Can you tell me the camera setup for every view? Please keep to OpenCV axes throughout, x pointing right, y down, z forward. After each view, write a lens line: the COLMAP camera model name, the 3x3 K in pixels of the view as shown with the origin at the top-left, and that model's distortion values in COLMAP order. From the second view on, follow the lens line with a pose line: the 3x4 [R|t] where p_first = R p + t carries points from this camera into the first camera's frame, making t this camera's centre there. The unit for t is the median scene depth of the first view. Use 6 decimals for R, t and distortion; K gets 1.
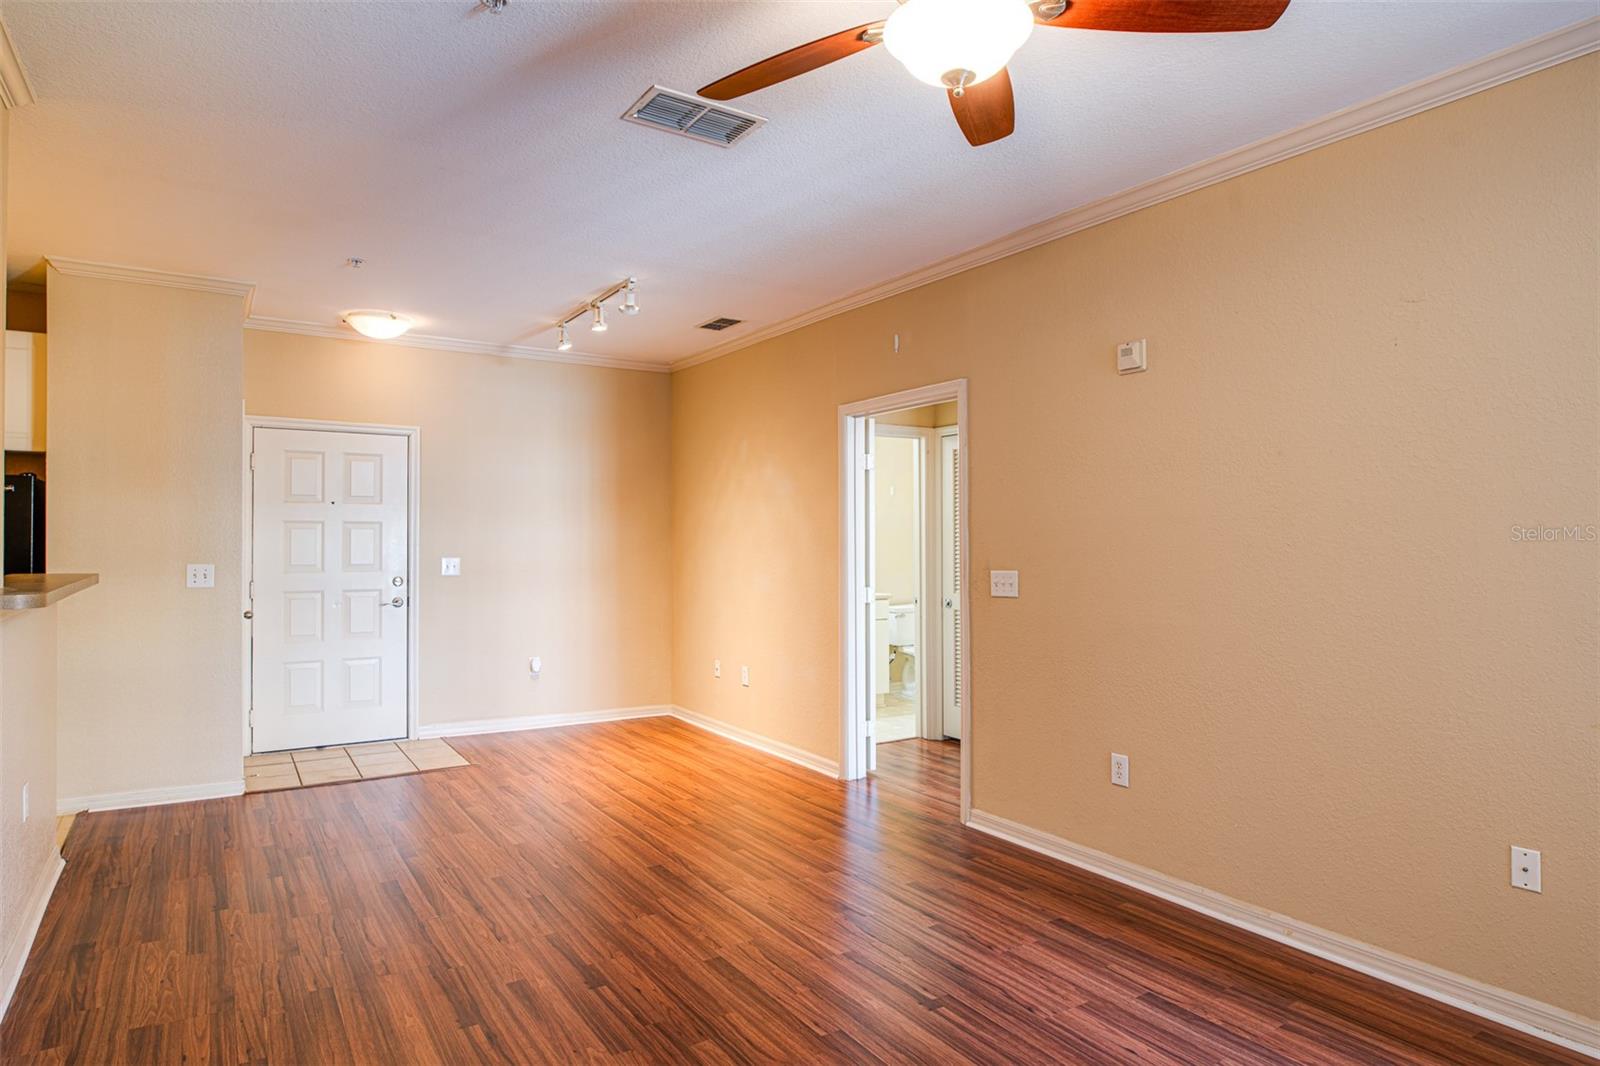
lens RADIAL K [[933.8, 0, 794.4], [0, 933.8, 527.5], [0, 0, 1]] dist [-0.022443, 0.002514]
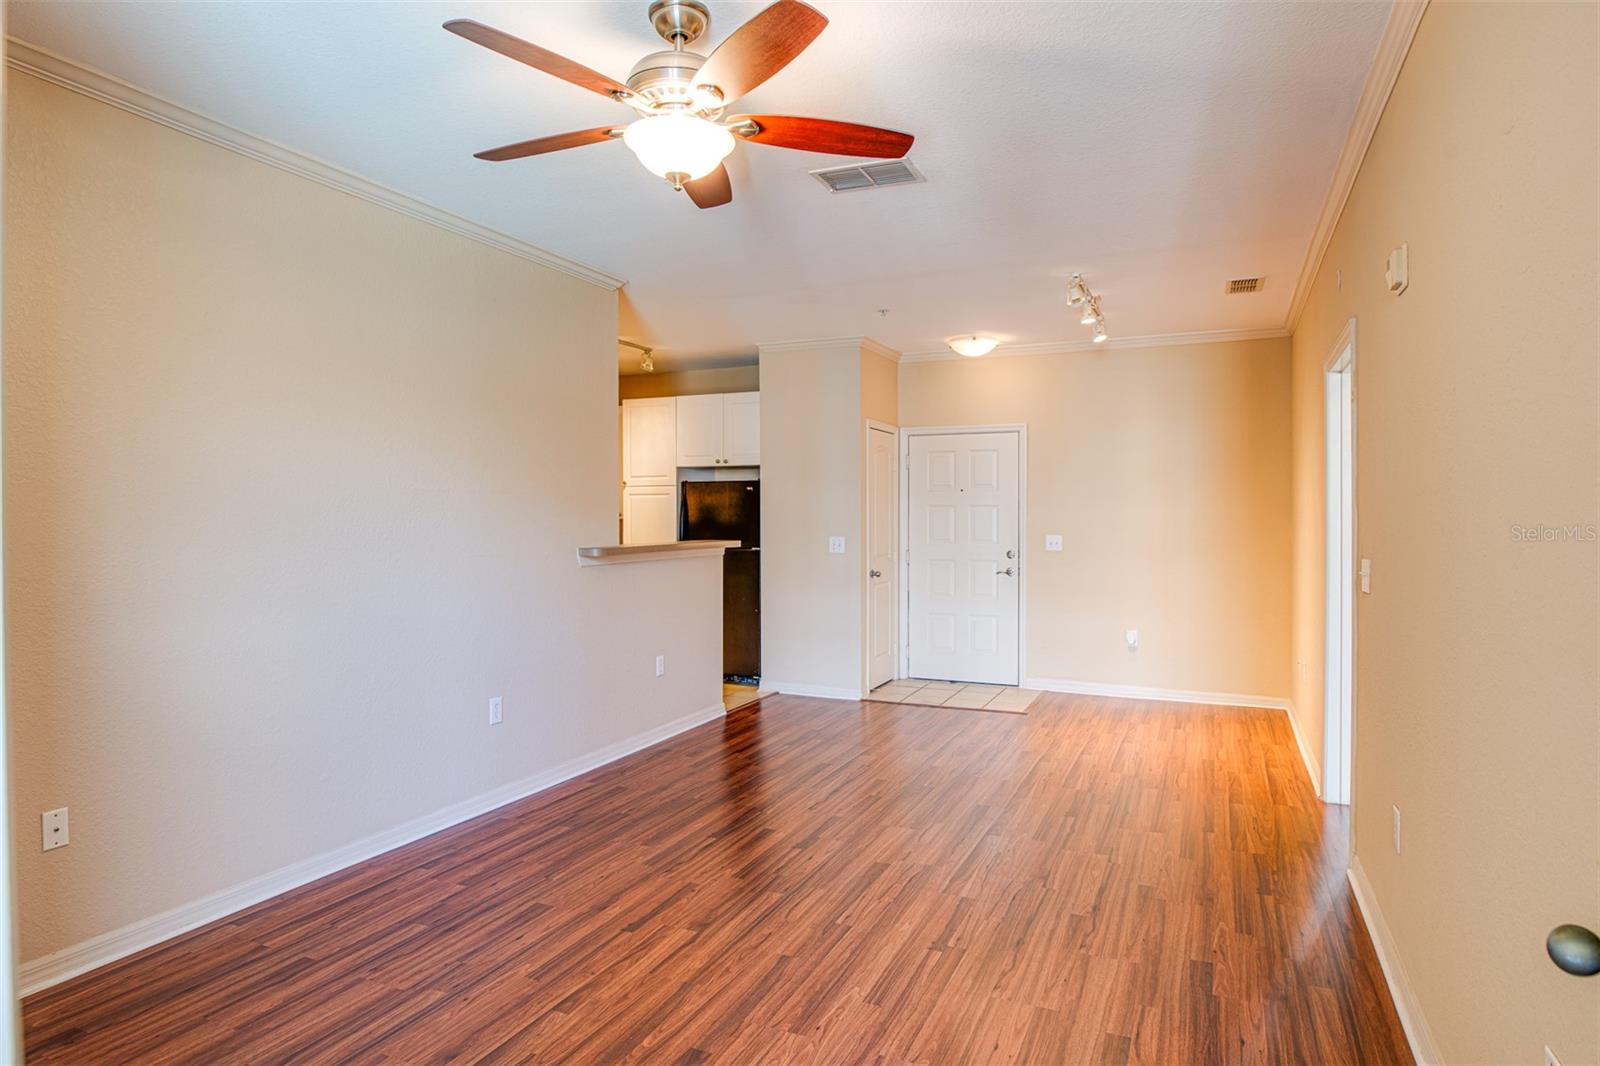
lens RADIAL K [[922.7, 0, 802.9], [0, 922.7, 539.0], [0, 0, 1]] dist [-0.028842, 0.000929]
pose [[0.550032, 0.017398, -0.834962, 0.614609], [0.012072, 0.999513, 0.028779, 0.001242], [0.835056, -0.025910, 0.549554, 0.185733]]
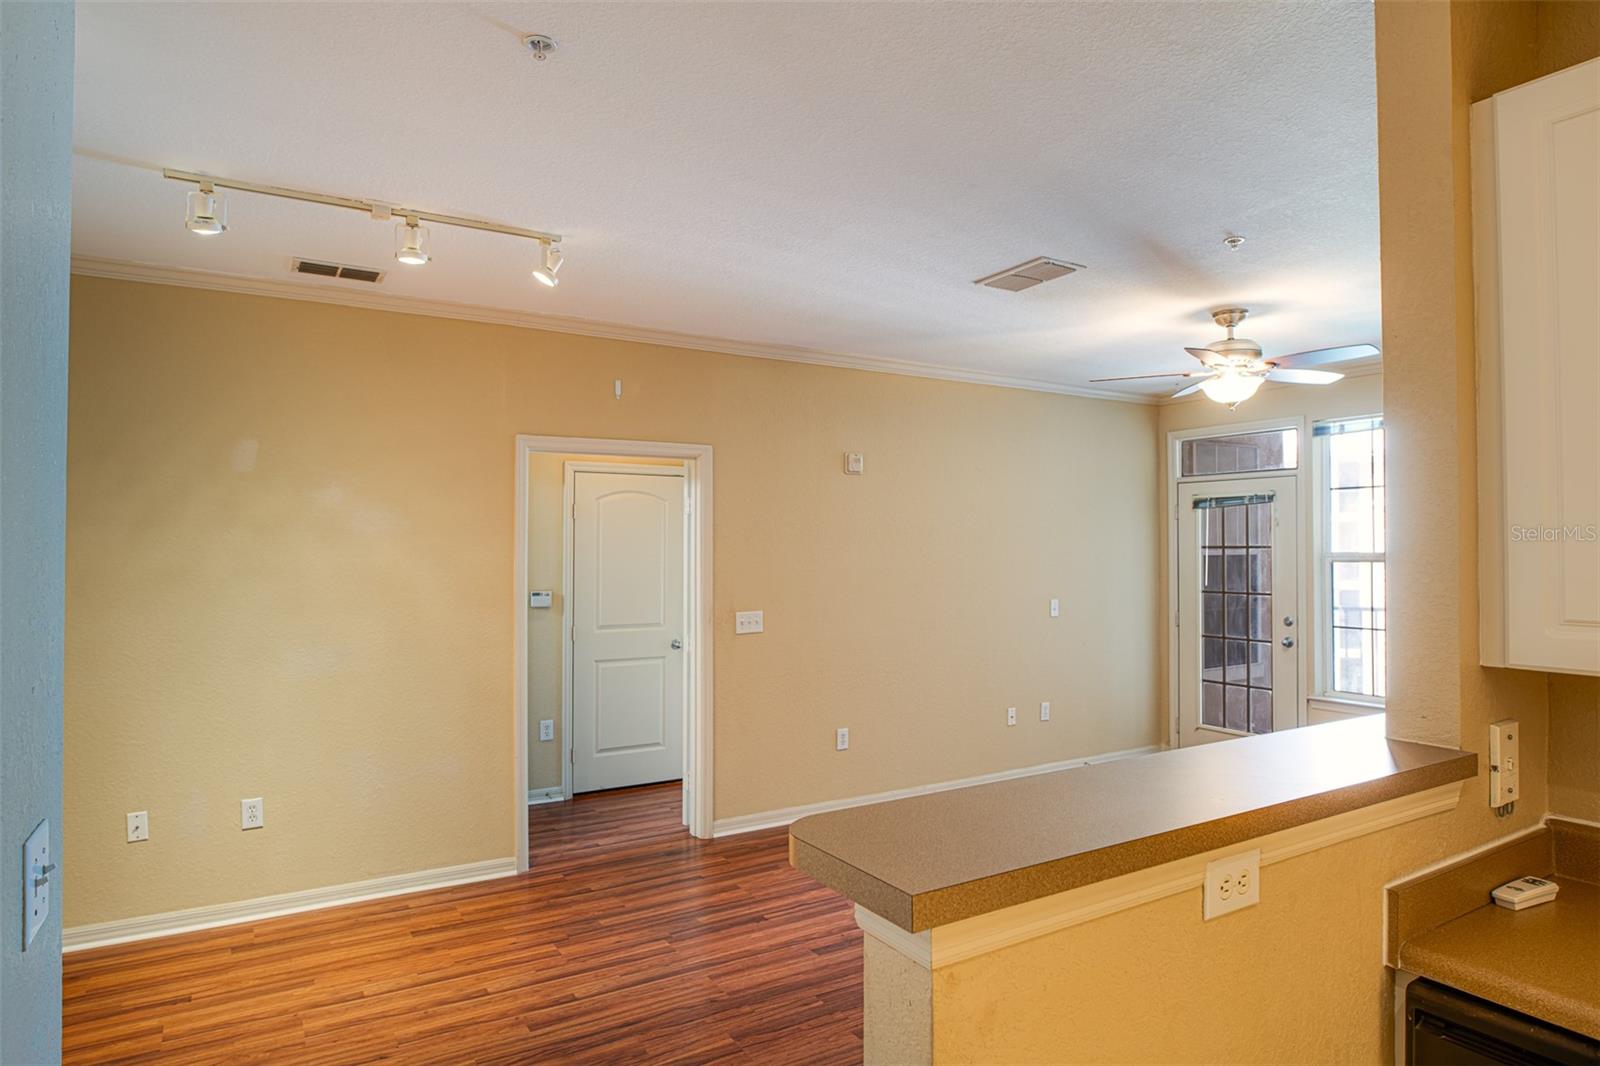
lens RADIAL K [[925.5, 0, 794.1], [0, 925.5, 526.5], [0, 0, 1]] dist [-0.020568, -0.000522]
pose [[0.022321, 0.021311, 0.999524, -1.004788], [-0.012996, 0.999694, -0.021025, -0.041211], [-0.999666, -0.012520, 0.022591, 0.928733]]
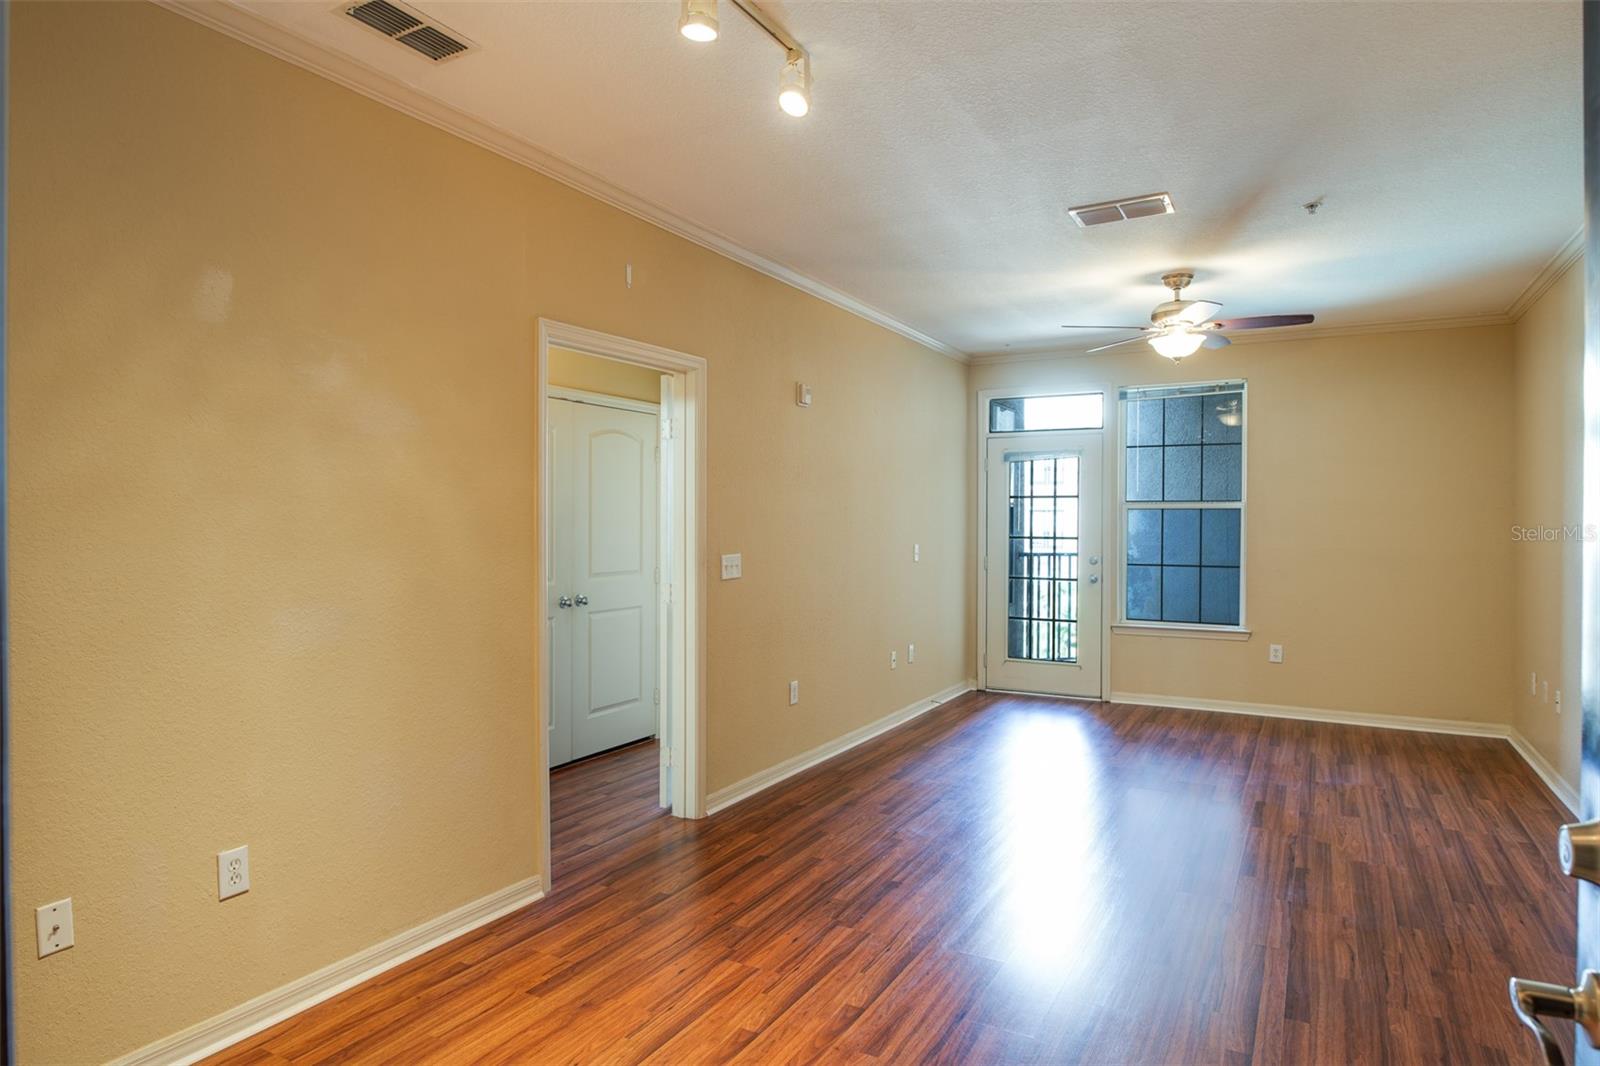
lens RADIAL K [[933.8, 0, 794.4], [0, 933.8, 527.5], [0, 0, 1]] dist [-0.022443, 0.002514]
pose [[-0.470365, -0.007836, 0.882437, -0.764082], [-0.013186, 0.999911, 0.001851, 0.012871], [-0.882374, -0.010766, -0.470426, 1.461309]]
